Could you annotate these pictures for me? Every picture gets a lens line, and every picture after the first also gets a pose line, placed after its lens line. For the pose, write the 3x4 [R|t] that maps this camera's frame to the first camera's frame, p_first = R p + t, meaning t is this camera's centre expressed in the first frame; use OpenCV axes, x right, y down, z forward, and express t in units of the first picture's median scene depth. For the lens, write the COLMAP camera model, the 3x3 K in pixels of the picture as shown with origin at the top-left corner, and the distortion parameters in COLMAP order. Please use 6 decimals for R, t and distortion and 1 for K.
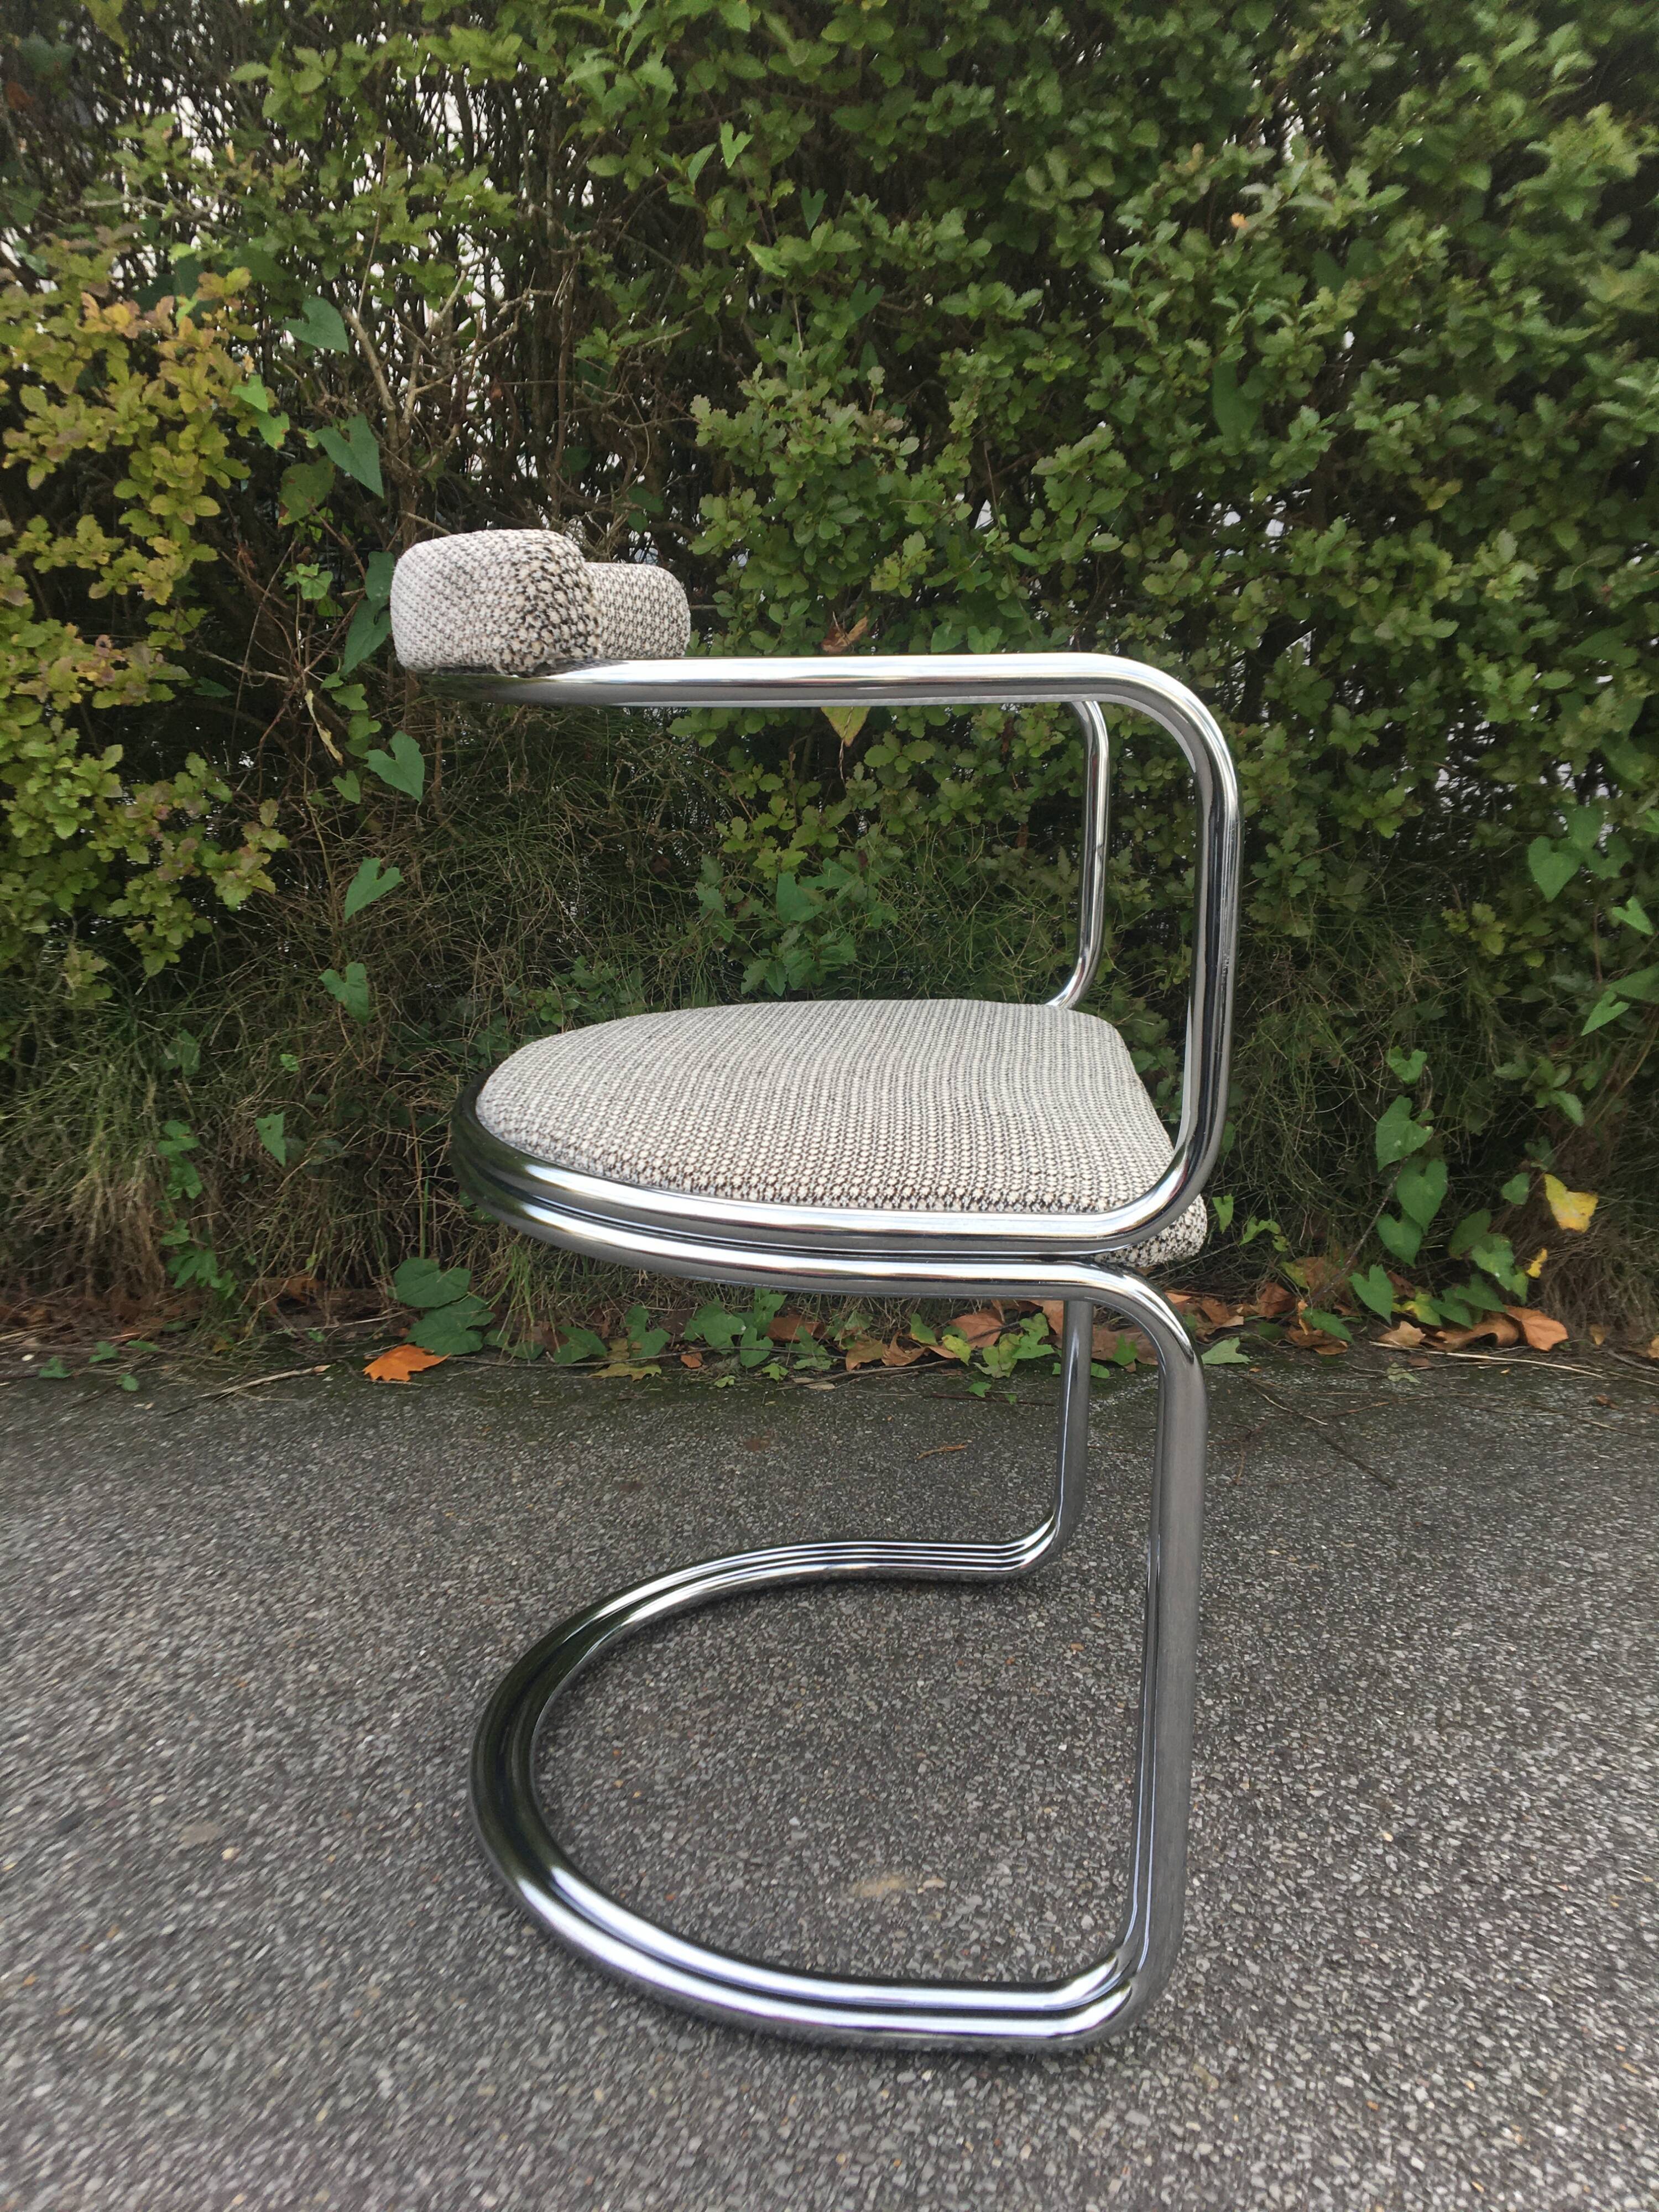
lens RADIAL K [[1869.5, 0, 822.9], [0, 1869.5, 1096.5], [0, 0, 1]] dist [0.084810, -0.115770]
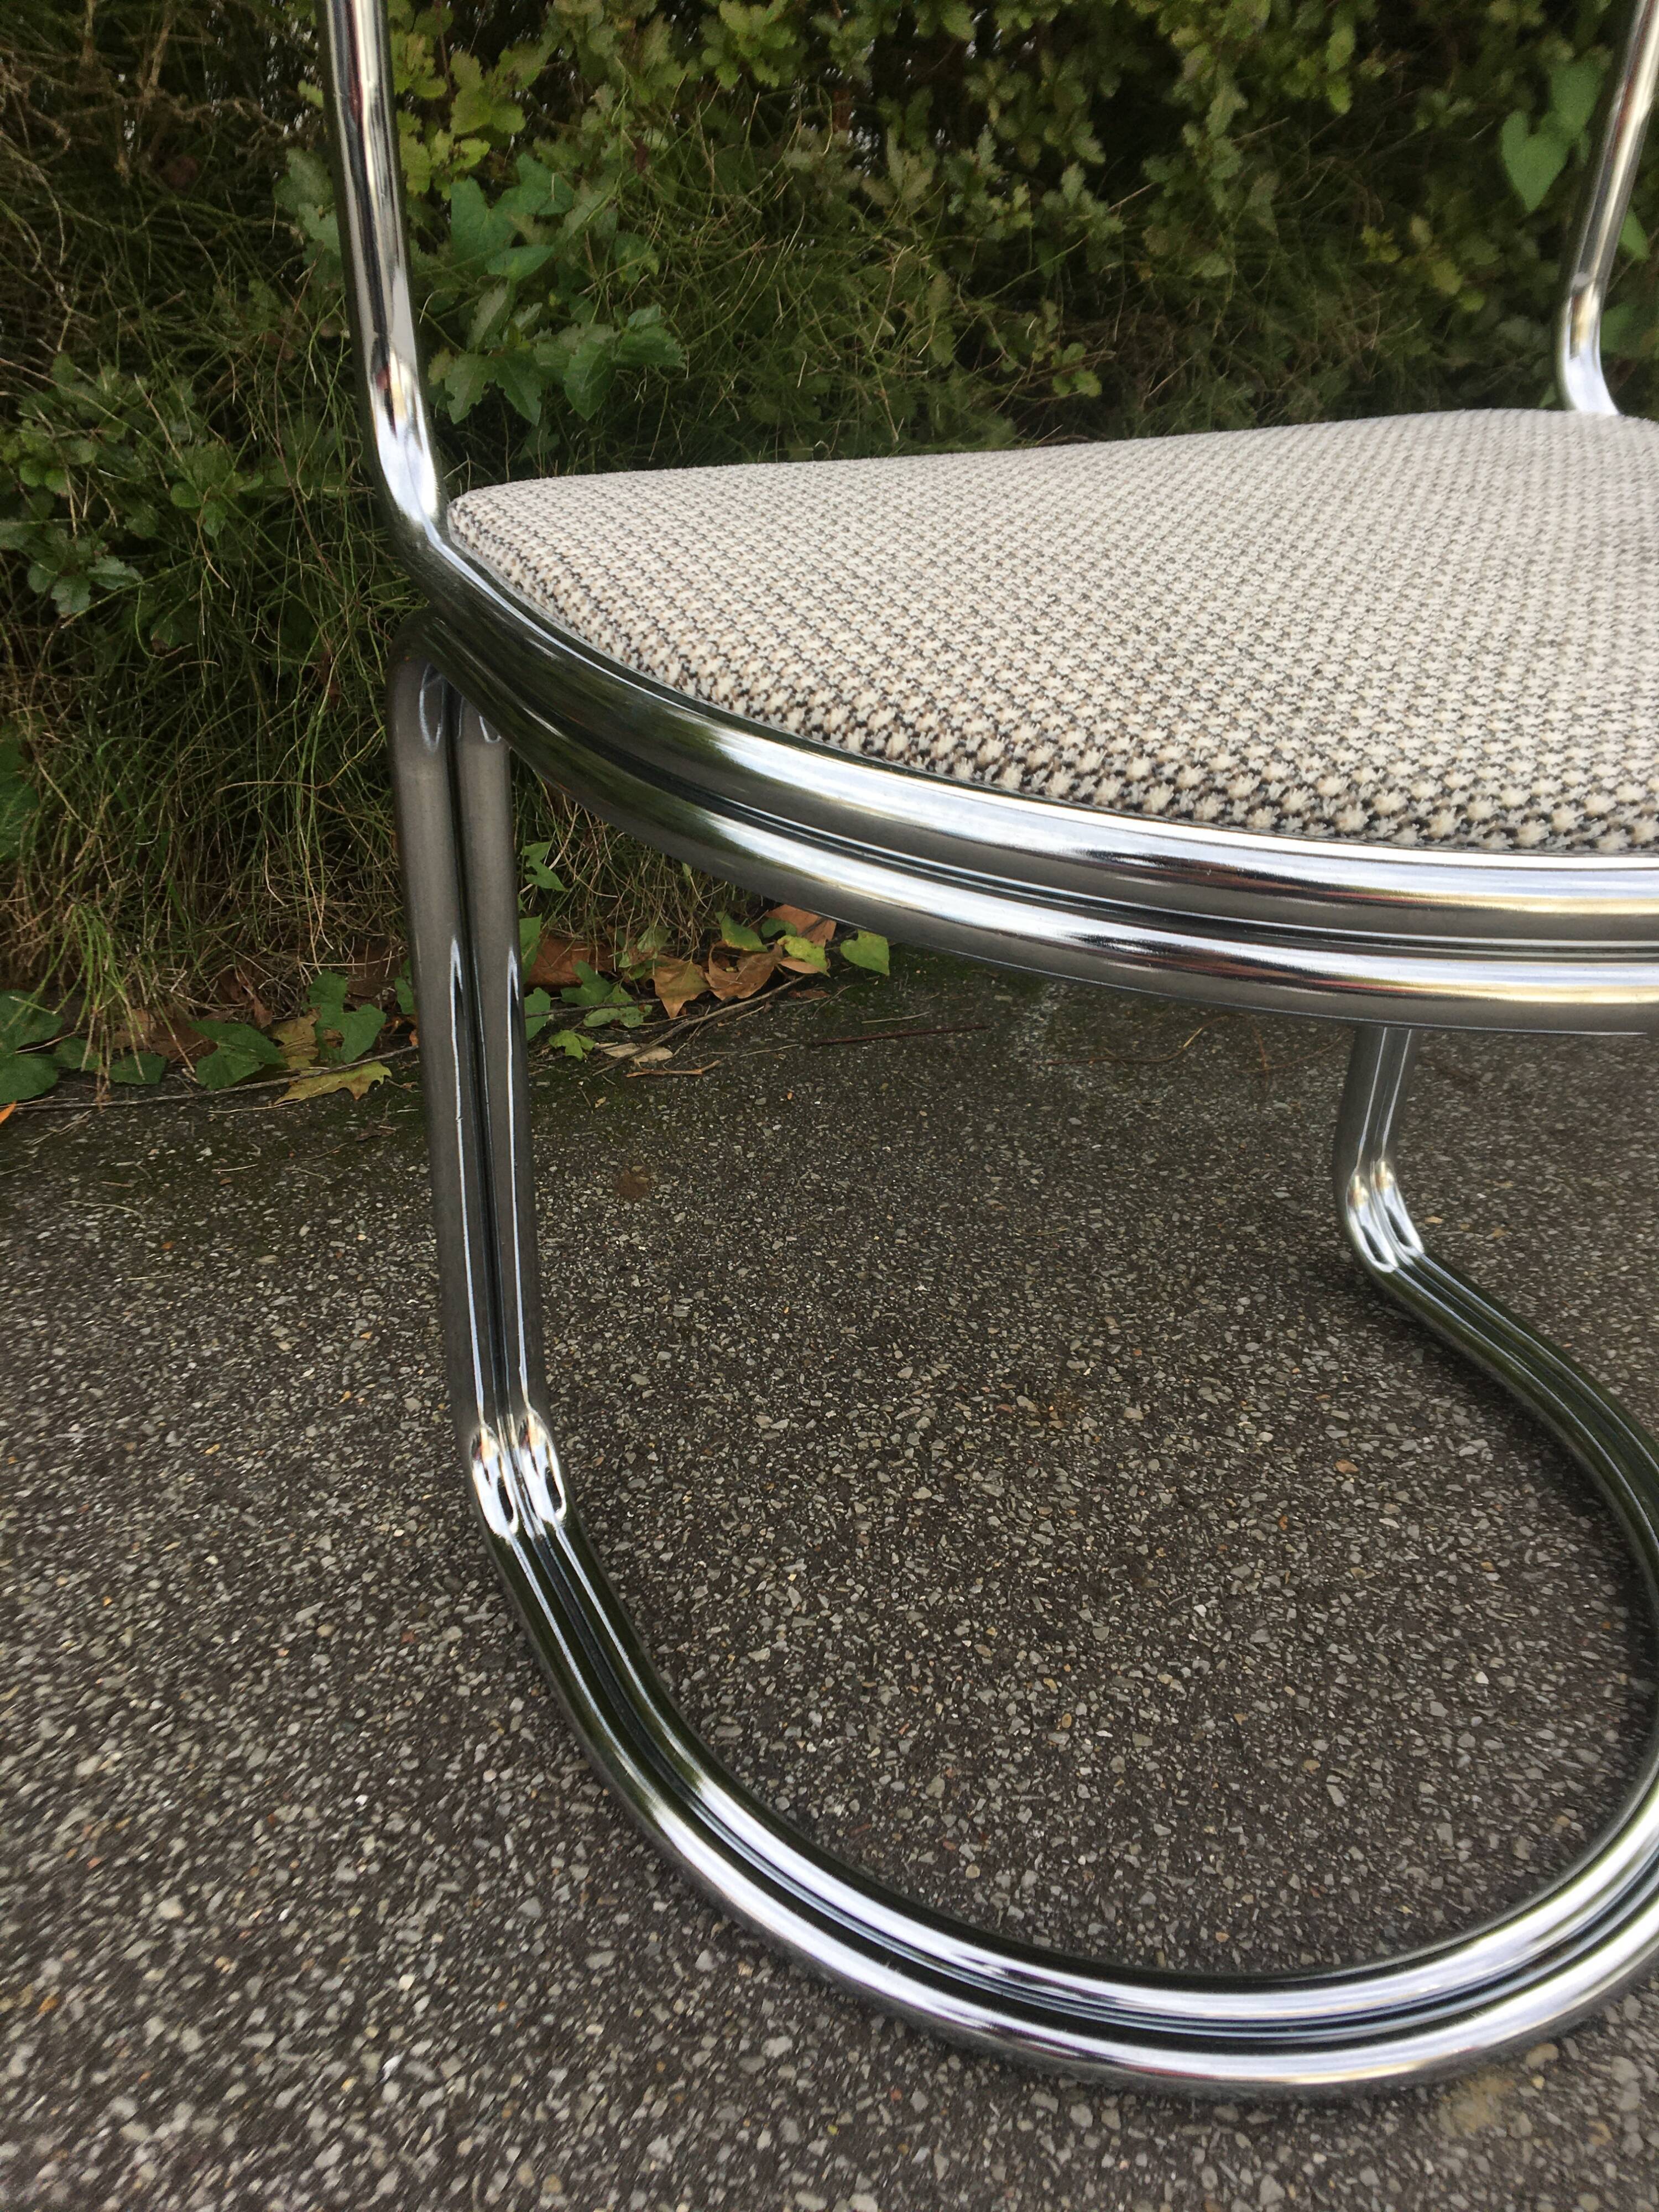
lens RADIAL K [[1869.5, 0, 829.5], [0, 1869.5, 1102.1], [0, 0, 1]] dist [0.084810, -0.115770]
pose [[0.914932, -0.187674, 0.357321, -0.202265], [0.062156, 0.940272, 0.334703, -0.050753], [-0.398794, -0.284021, 0.871949, 0.442262]]
